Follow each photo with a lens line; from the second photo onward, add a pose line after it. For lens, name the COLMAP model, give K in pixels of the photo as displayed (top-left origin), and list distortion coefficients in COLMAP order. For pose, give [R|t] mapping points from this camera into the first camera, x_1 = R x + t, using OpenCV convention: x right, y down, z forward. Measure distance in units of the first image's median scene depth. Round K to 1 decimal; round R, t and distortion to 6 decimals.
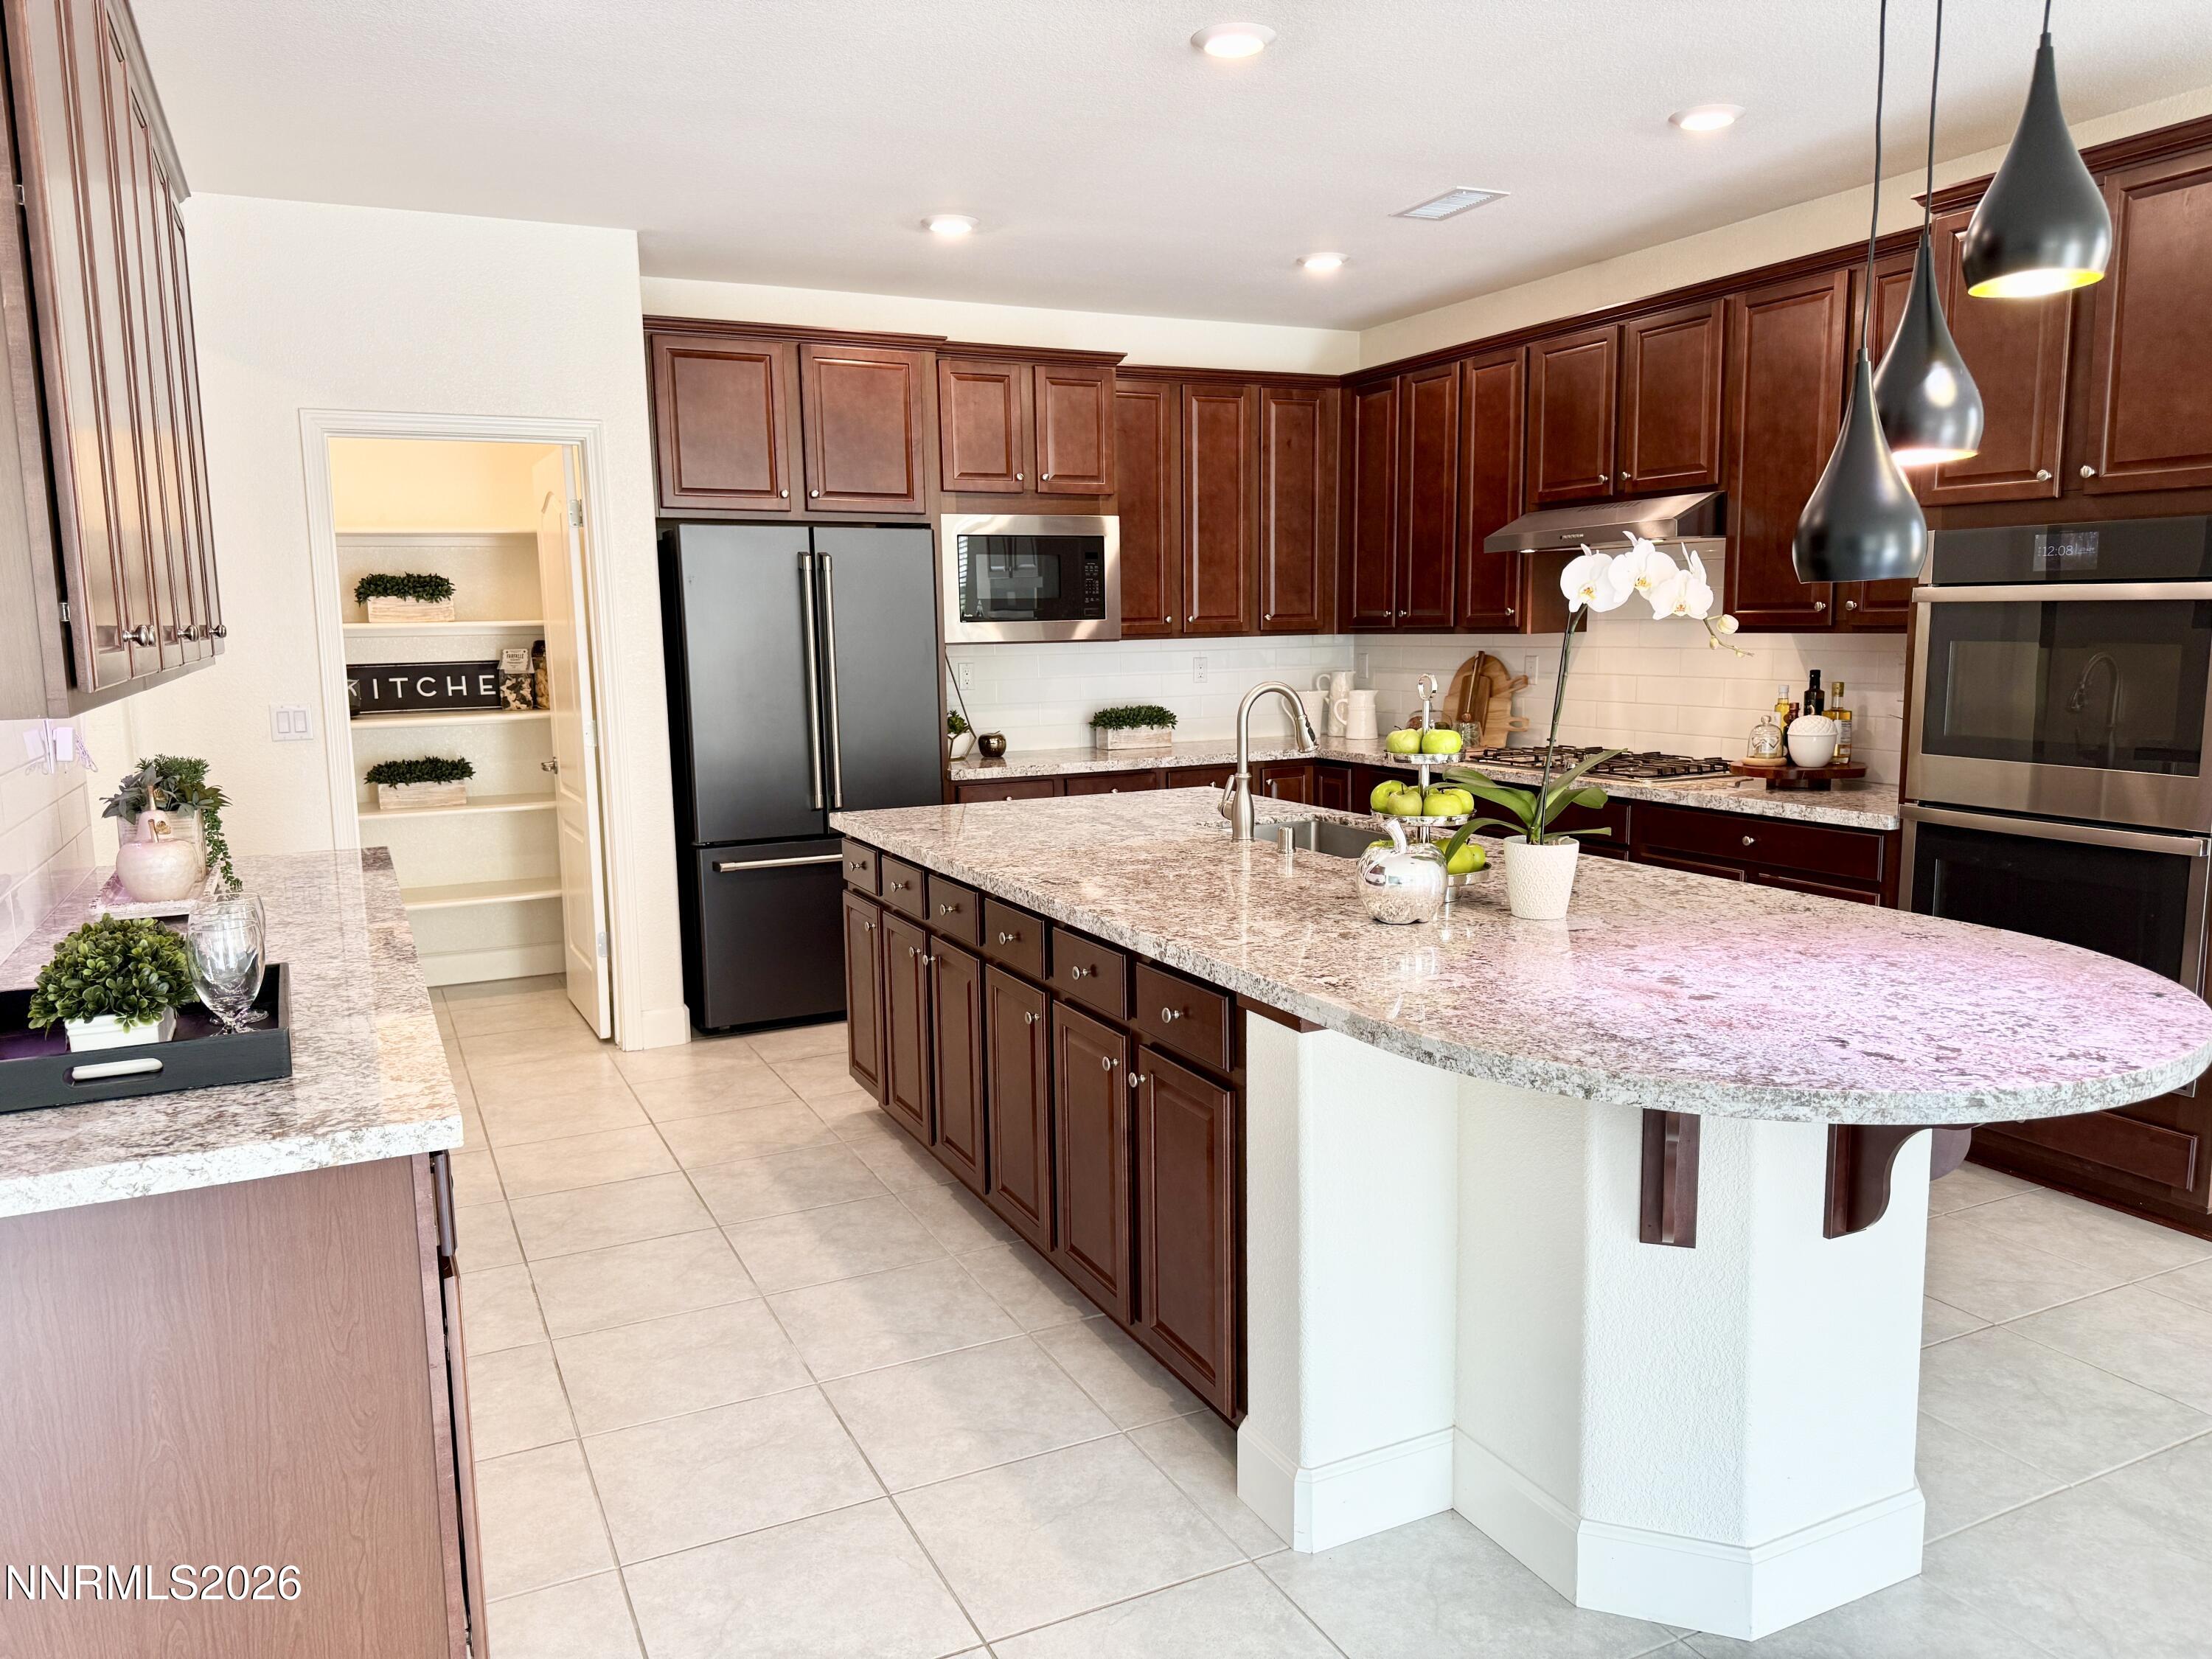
lens RADIAL K [[1573.5, 0, 1104.9], [0, 1573.5, 842.1], [0, 0, 1]] dist [0.051640, -0.027745]
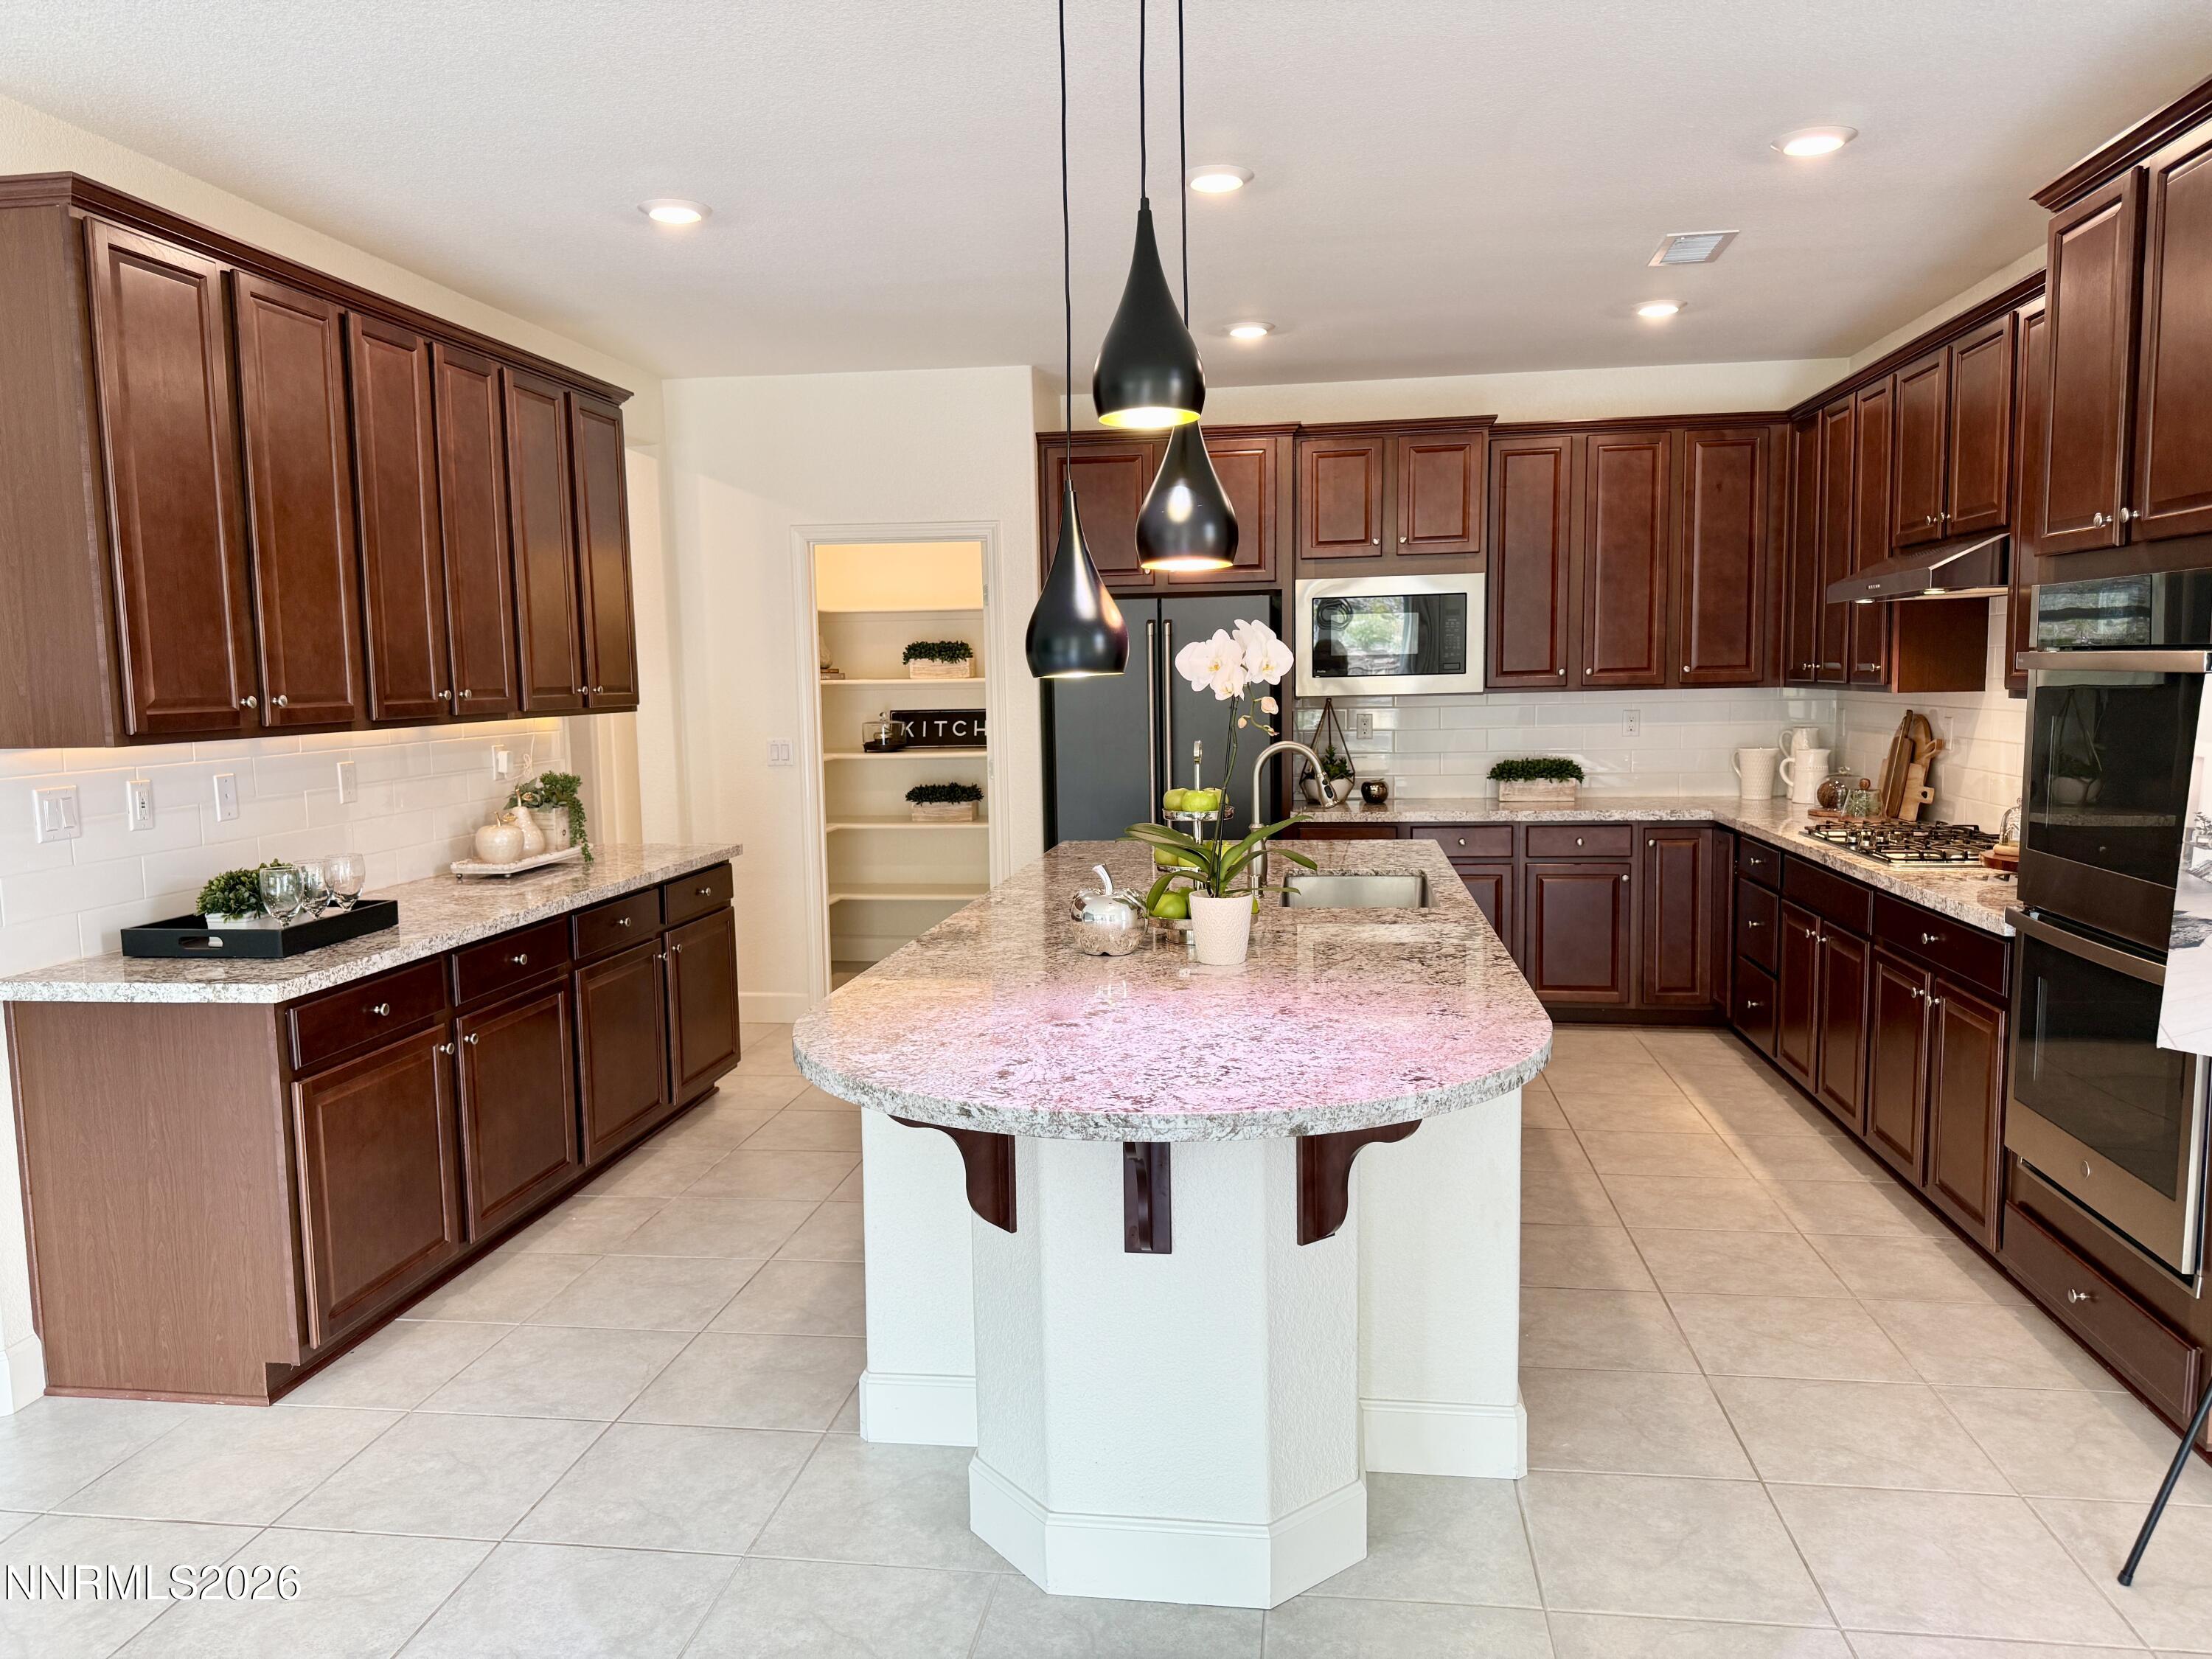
lens RADIAL K [[1573.5, 0, 1093.3], [0, 1573.5, 831.2], [0, 0, 1]] dist [0.051640, -0.027745]
pose [[0.824087, 0.056717, -0.563616, 0.383087], [-0.073638, 0.997258, -0.007316, -0.013760], [0.561656, 0.047533, 0.826004, 0.019225]]
